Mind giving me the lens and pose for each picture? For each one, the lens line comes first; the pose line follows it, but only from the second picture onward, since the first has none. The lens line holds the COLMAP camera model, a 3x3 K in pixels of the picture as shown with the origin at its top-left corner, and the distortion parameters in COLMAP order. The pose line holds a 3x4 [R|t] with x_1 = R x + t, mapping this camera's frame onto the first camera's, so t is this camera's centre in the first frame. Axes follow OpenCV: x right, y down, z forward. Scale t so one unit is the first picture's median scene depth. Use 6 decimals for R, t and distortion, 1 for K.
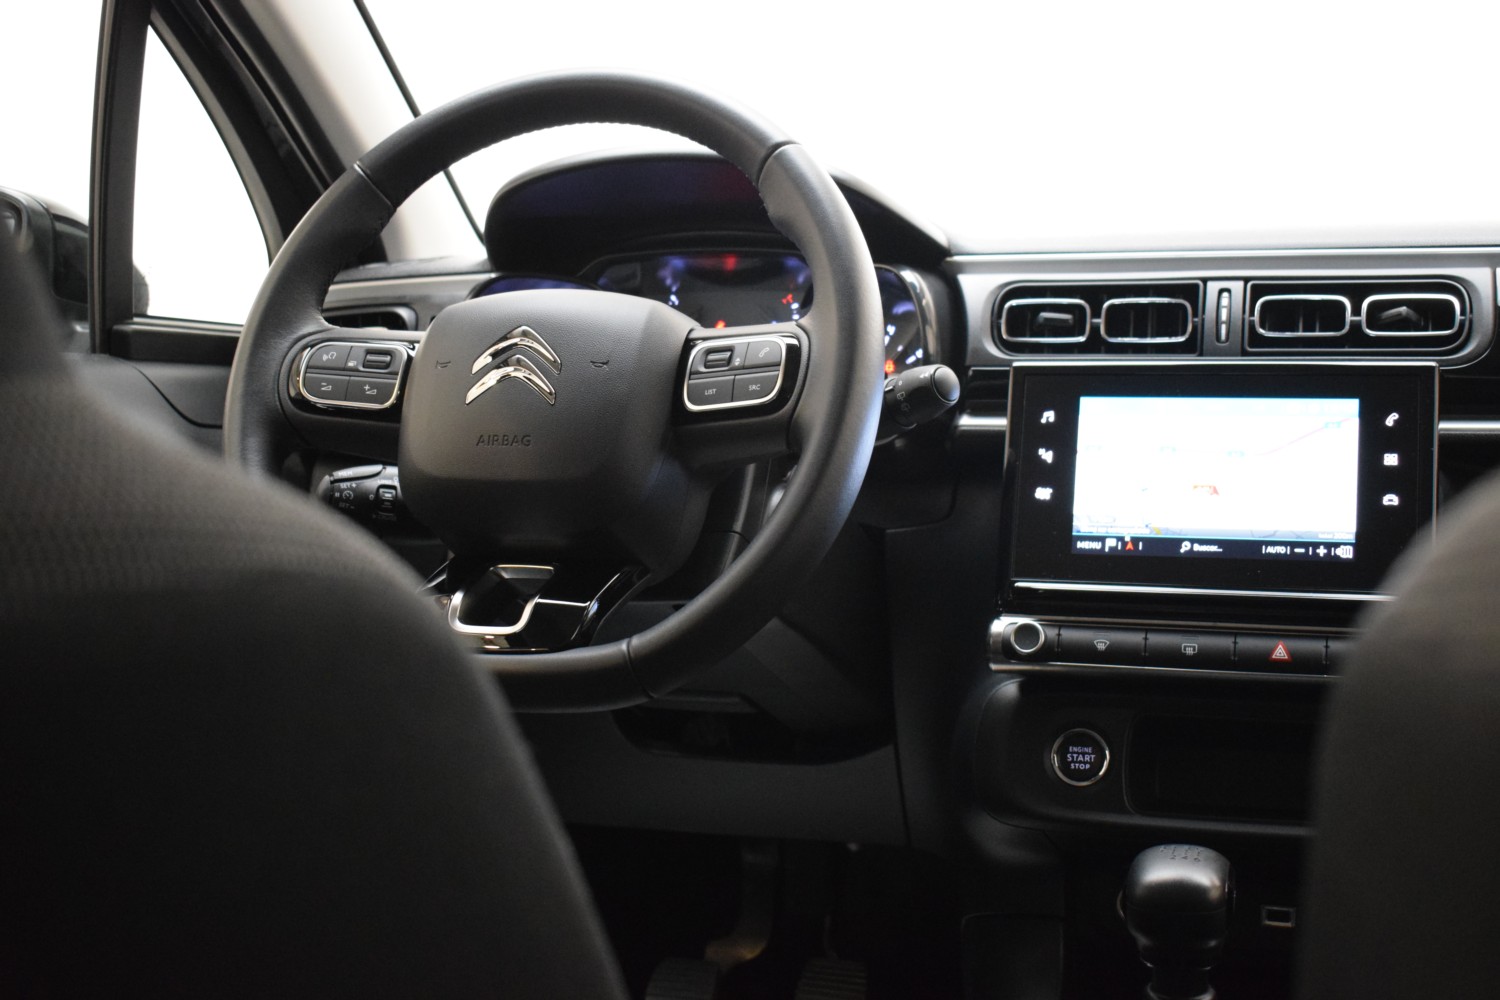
lens RADIAL K [[1773.4, 0, 750.0], [0, 1773.4, 500.0], [0, 0, 1]] dist [-0.092537, 0.045163]
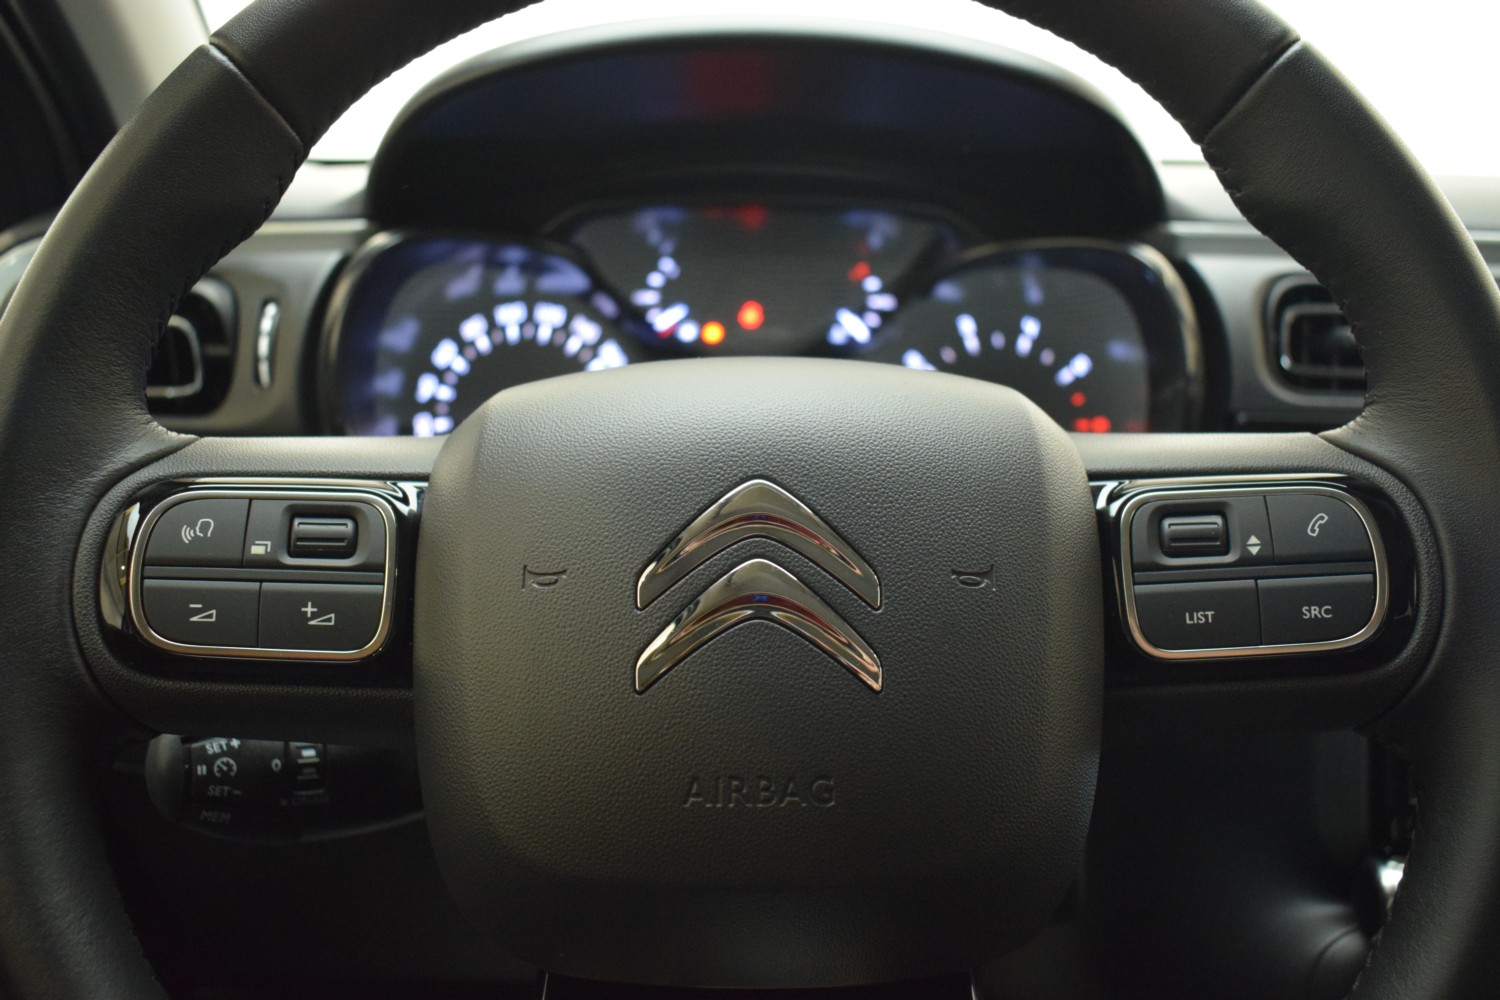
lens RADIAL K [[1353.3, 0, 750.0], [0, 1353.3, 500.0], [0, 0, 1]] dist [0.000337, -0.322981]
pose [[0.947000, -0.071919, 0.313079, -0.210658], [0.022445, 0.987048, 0.158849, -0.132555], [-0.320448, -0.143403, 0.936349, 0.659829]]
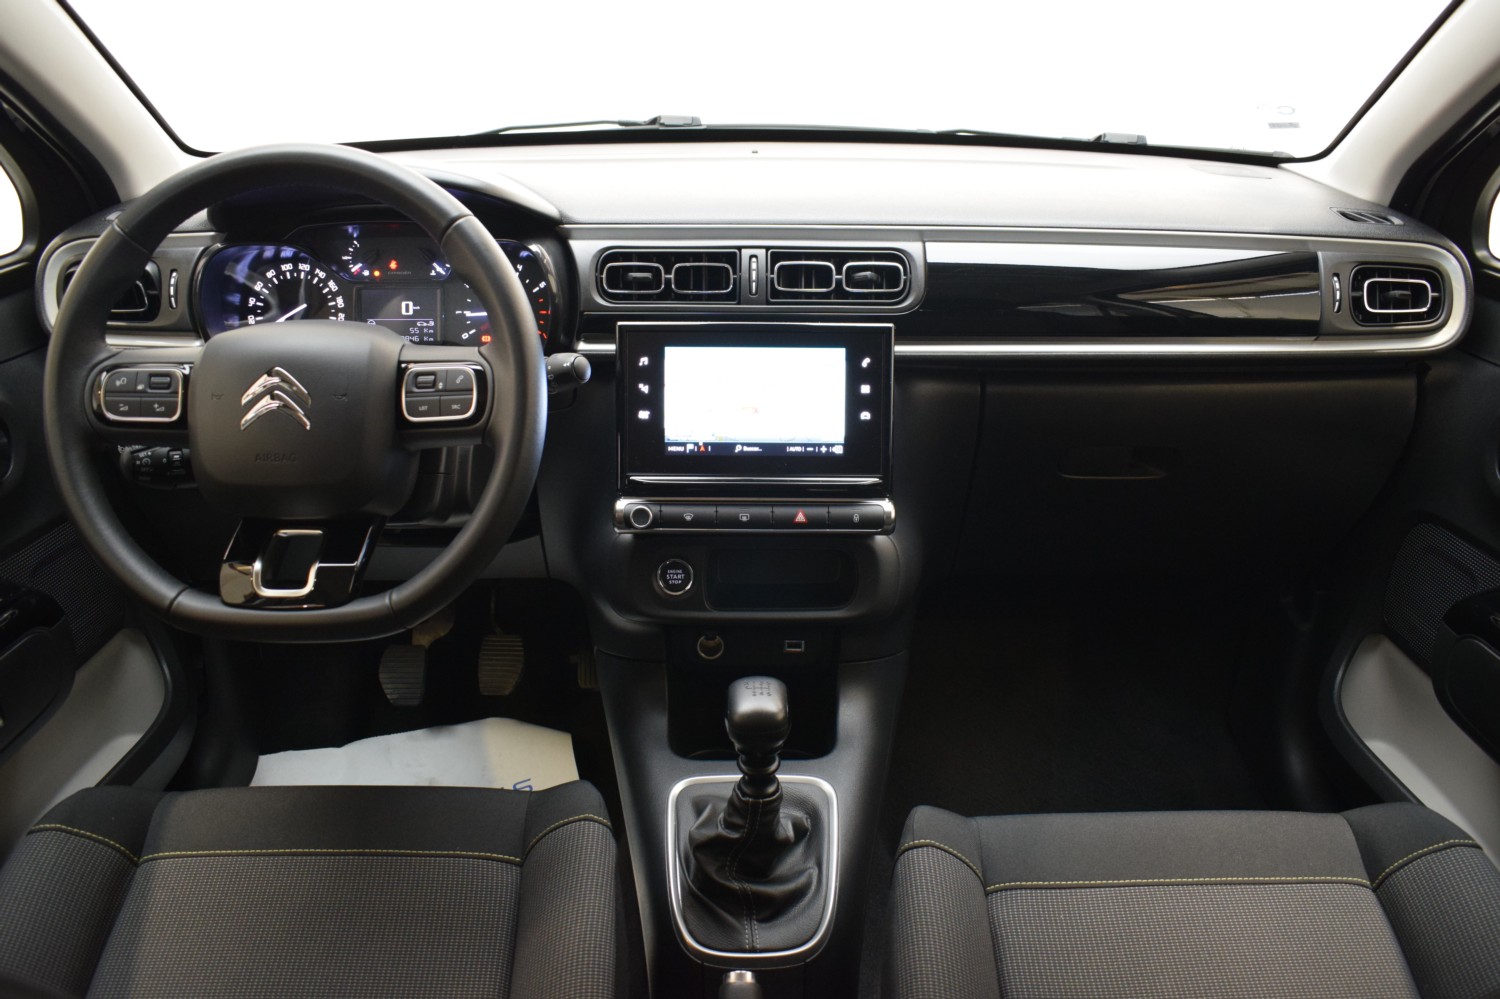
lens RADIAL K [[1178.3, 0, 750.9], [0, 1178.3, 469.7], [0, 0, 1]] dist [-0.117668, 0.001587]
pose [[0.945150, -0.114522, 0.305902, -0.059531], [0.015464, 0.951159, 0.308312, -0.269308], [-0.326270, -0.286671, 0.900759, 0.060725]]
